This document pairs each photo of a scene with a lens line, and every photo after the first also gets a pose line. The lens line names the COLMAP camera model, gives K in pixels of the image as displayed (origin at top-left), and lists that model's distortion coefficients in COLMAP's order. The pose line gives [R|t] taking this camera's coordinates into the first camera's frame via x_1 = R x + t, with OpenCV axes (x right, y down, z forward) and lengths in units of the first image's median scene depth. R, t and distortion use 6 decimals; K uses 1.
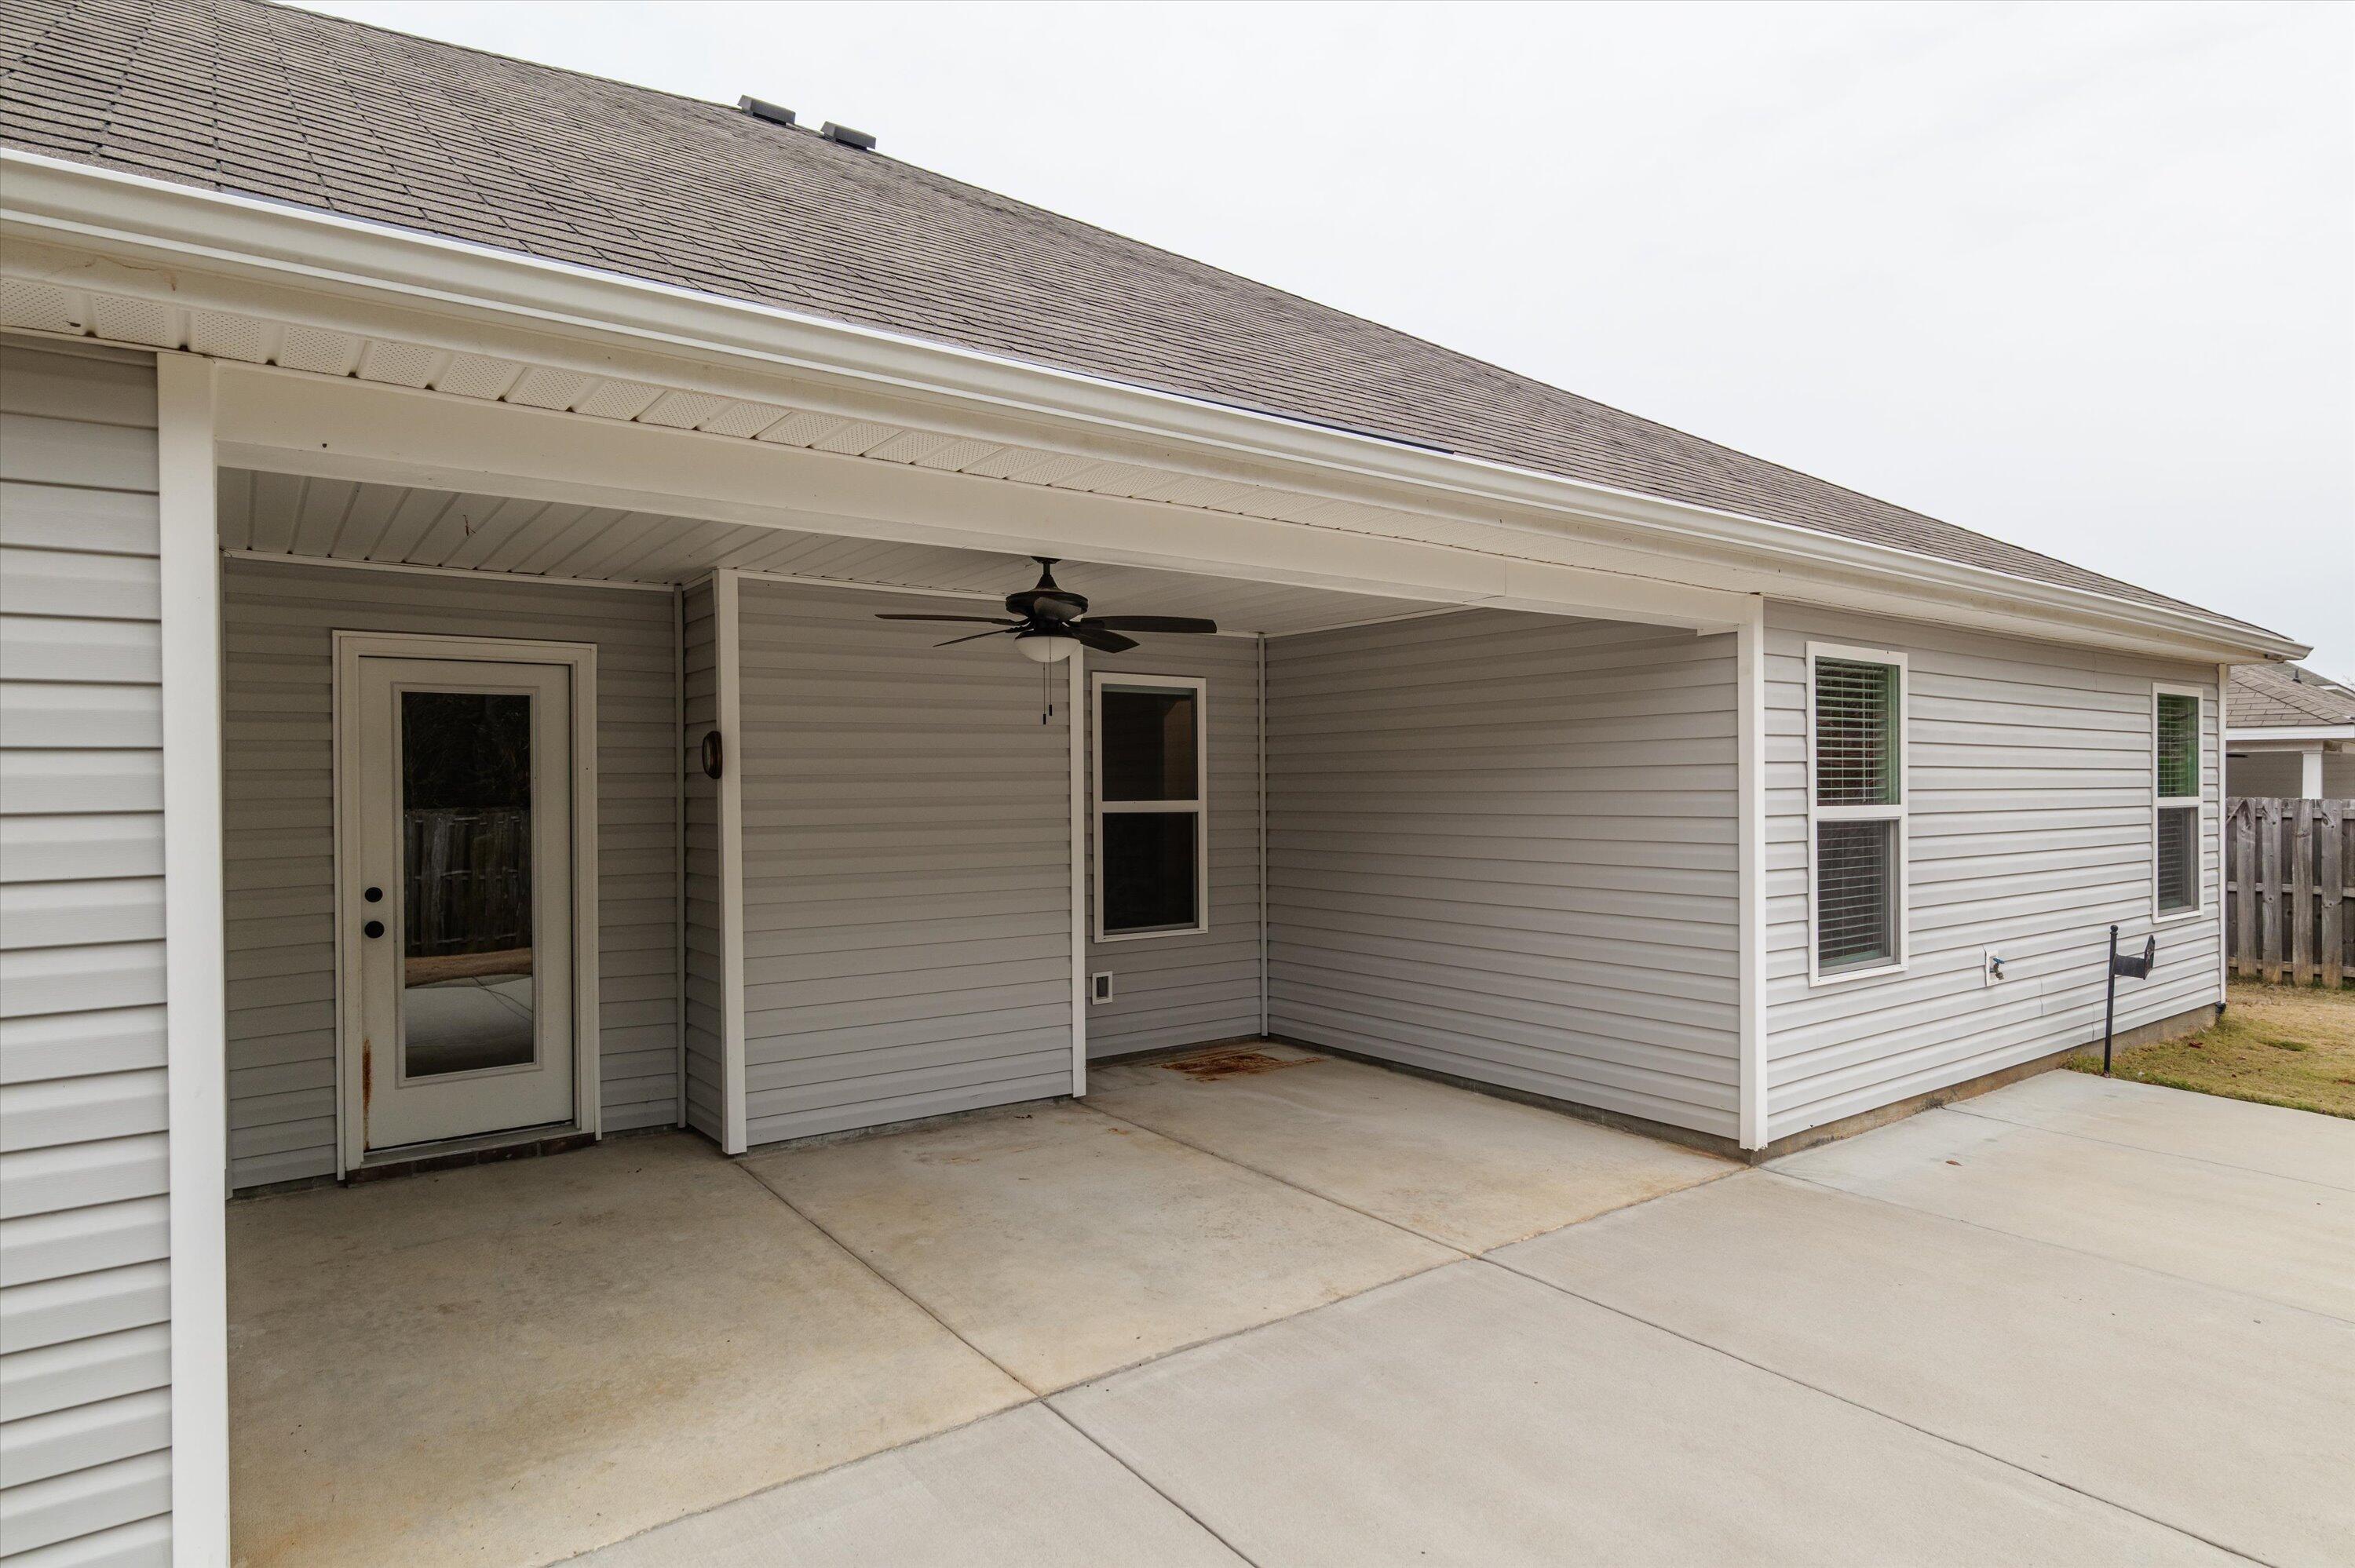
lens RADIAL K [[1290.9, 0, 1172.0], [0, 1290.9, 798.3], [0, 0, 1]] dist [0.011496, 0.001001]
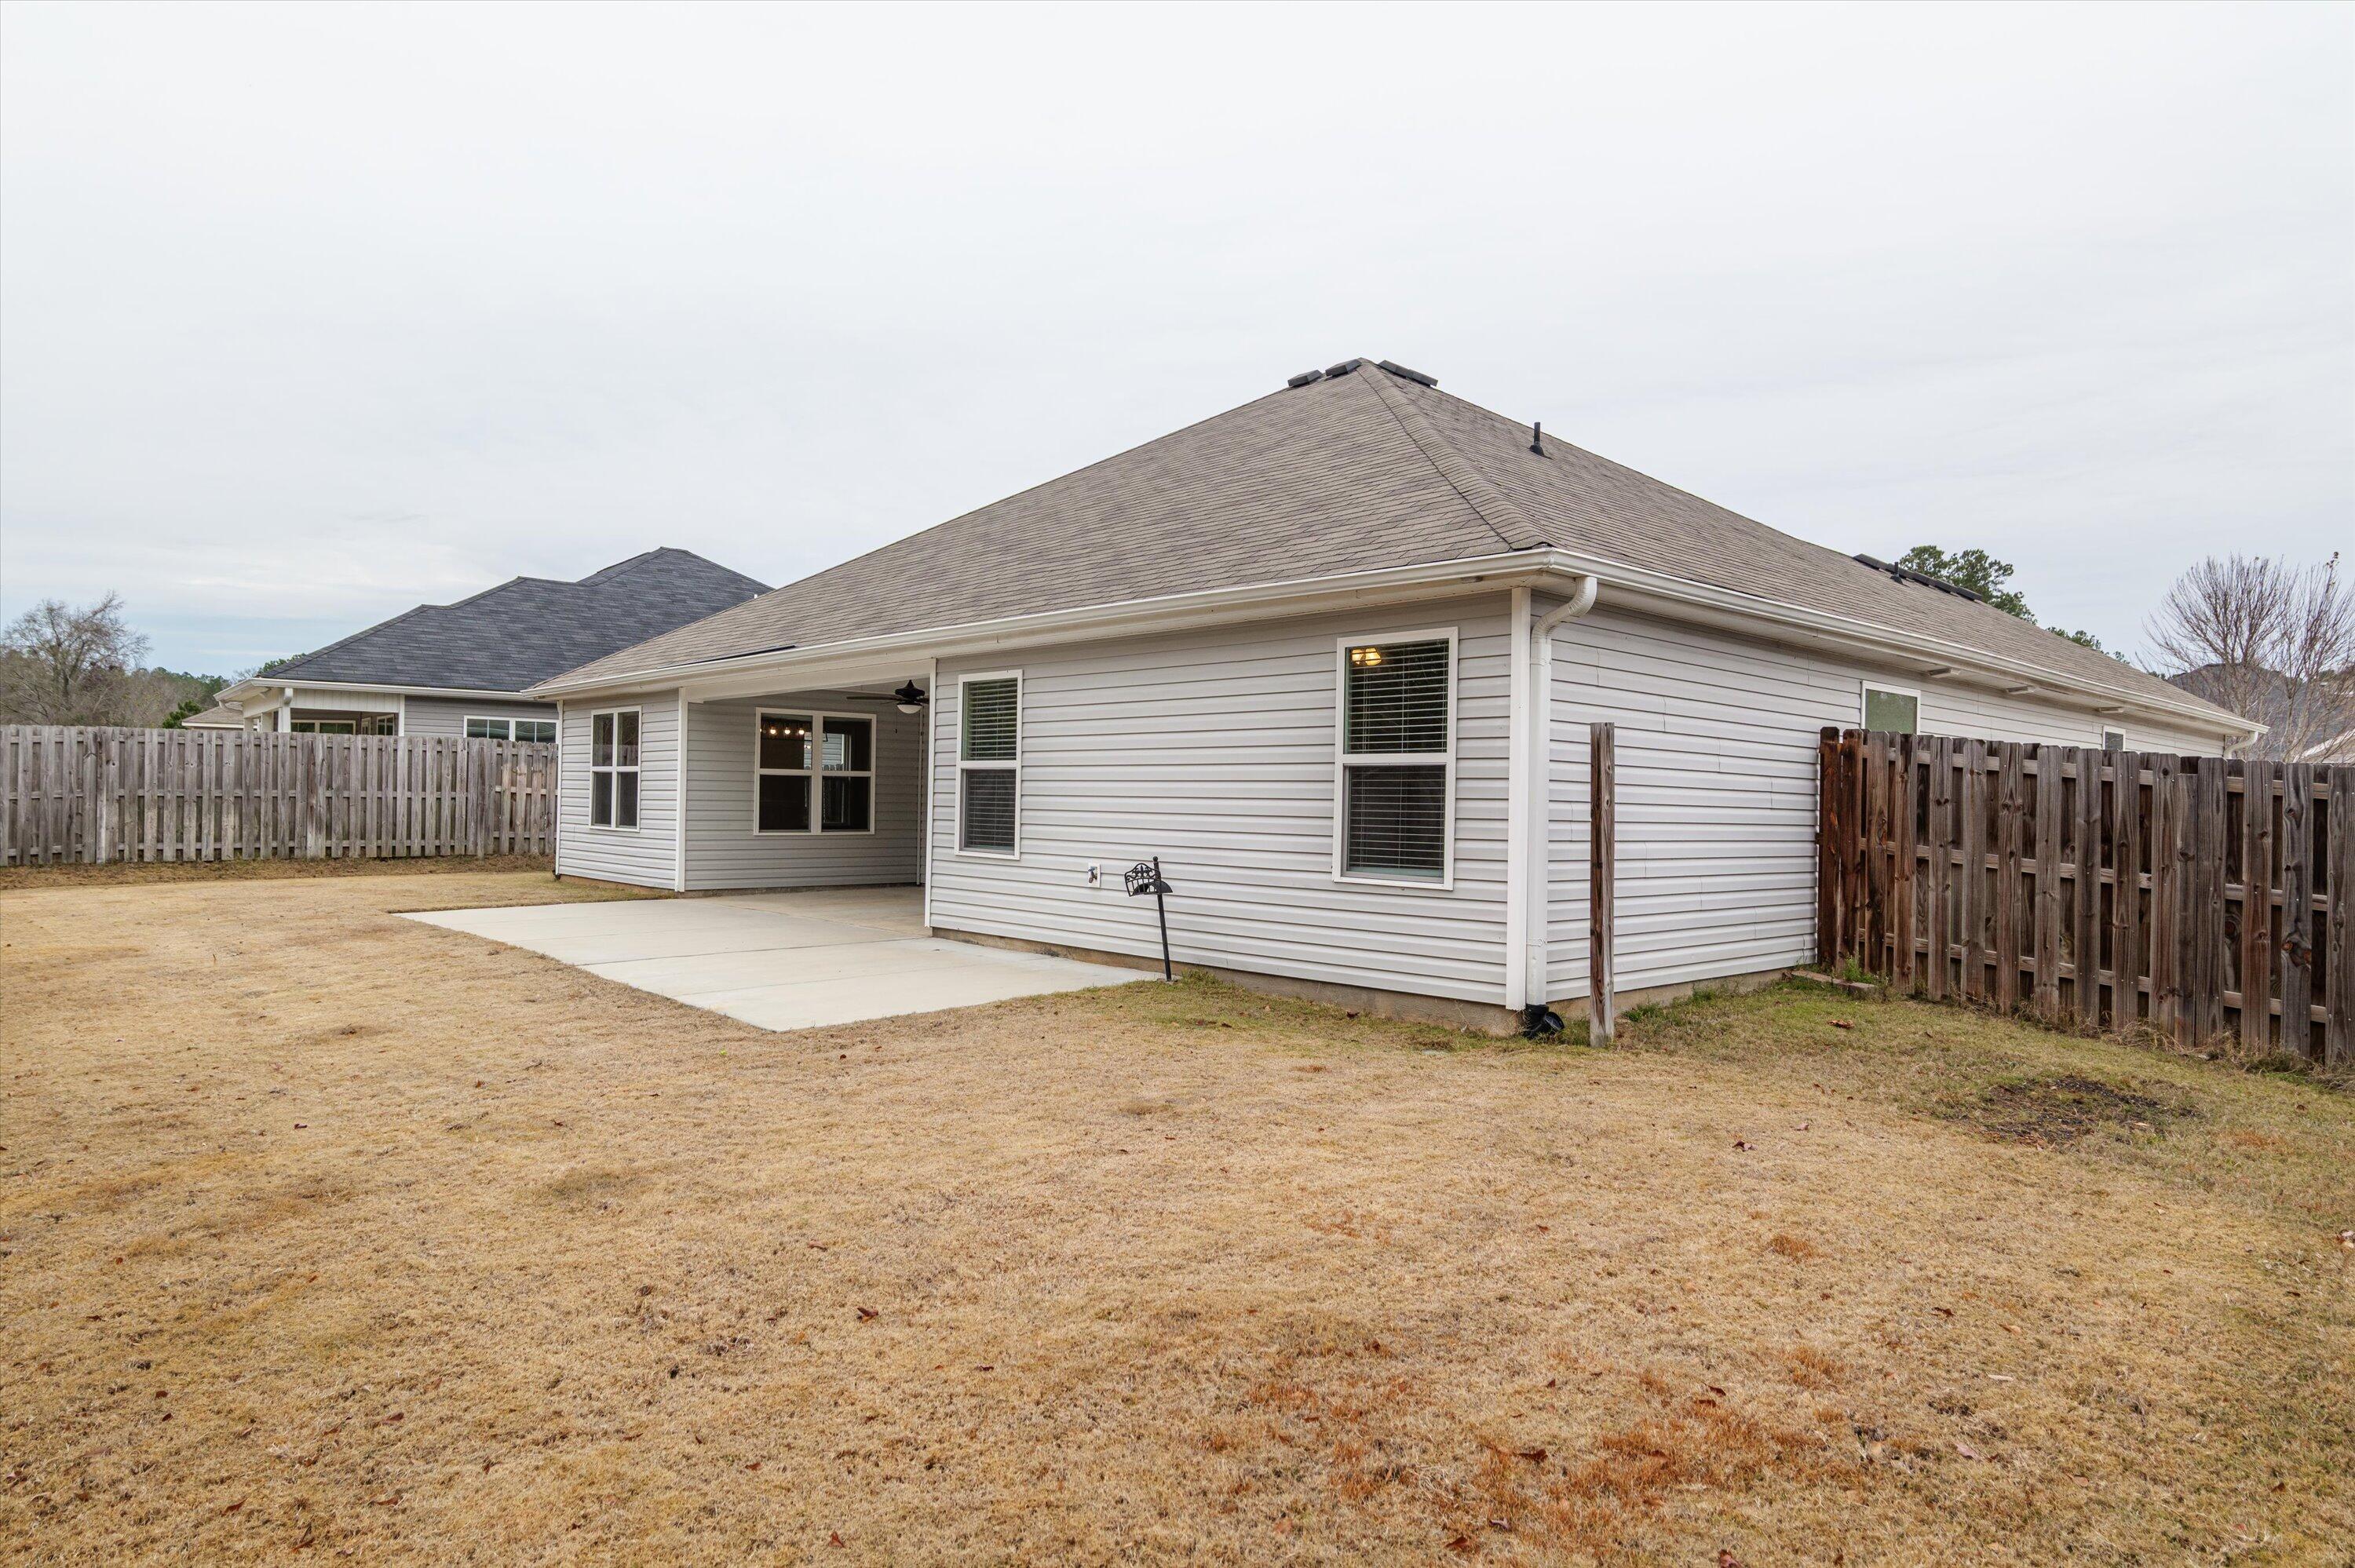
lens RADIAL K [[1414.7, 0, 1175.8], [0, 1414.7, 770.9], [0, 0, 1]] dist [0.001391, 0.003333]
pose [[0.110772, -0.013773, -0.993750, 2.707706], [-0.027689, 0.999473, -0.016939, 0.050081], [0.993460, 0.029393, 0.110332, 1.127361]]
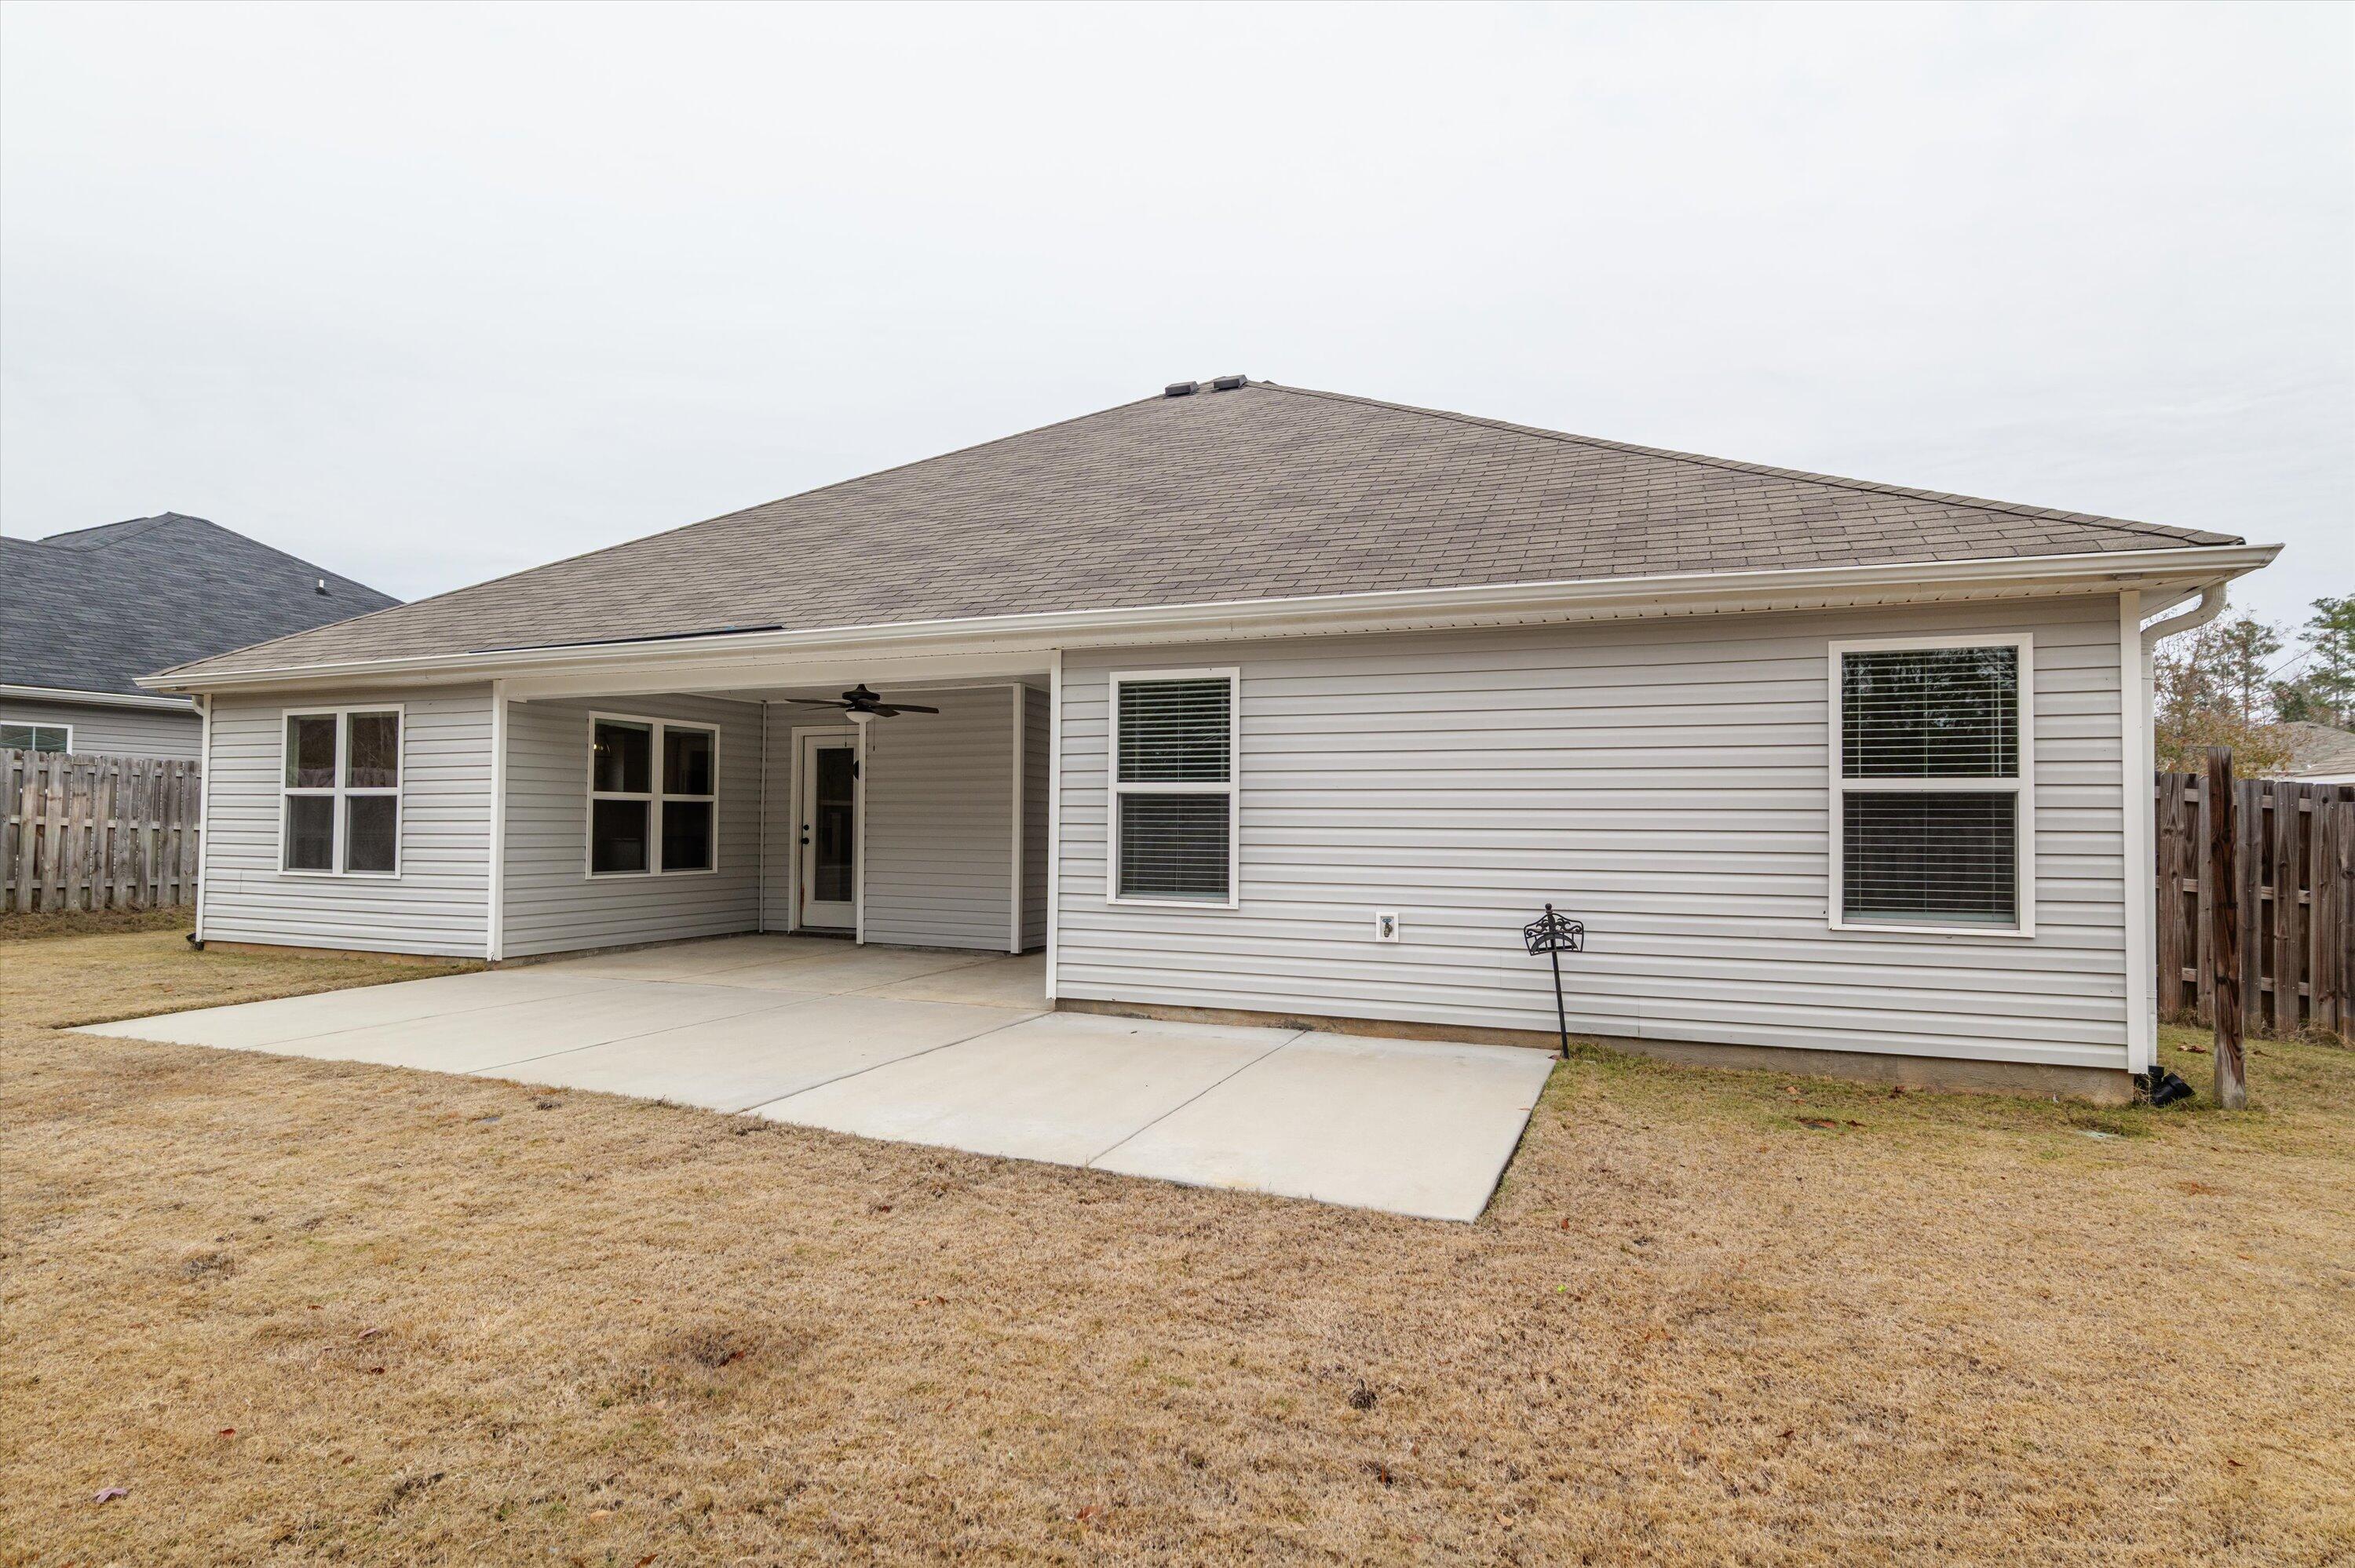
lens RADIAL K [[1223.4, 0, 1181.5], [0, 1223.4, 798.3], [0, 0, 1]] dist [-0.000597, 0.005120]
pose [[0.524529, -0.010487, -0.851328, 1.799439], [-0.020094, 0.999493, -0.024693, 0.059233], [0.851156, 0.030059, 0.524052, 0.342227]]
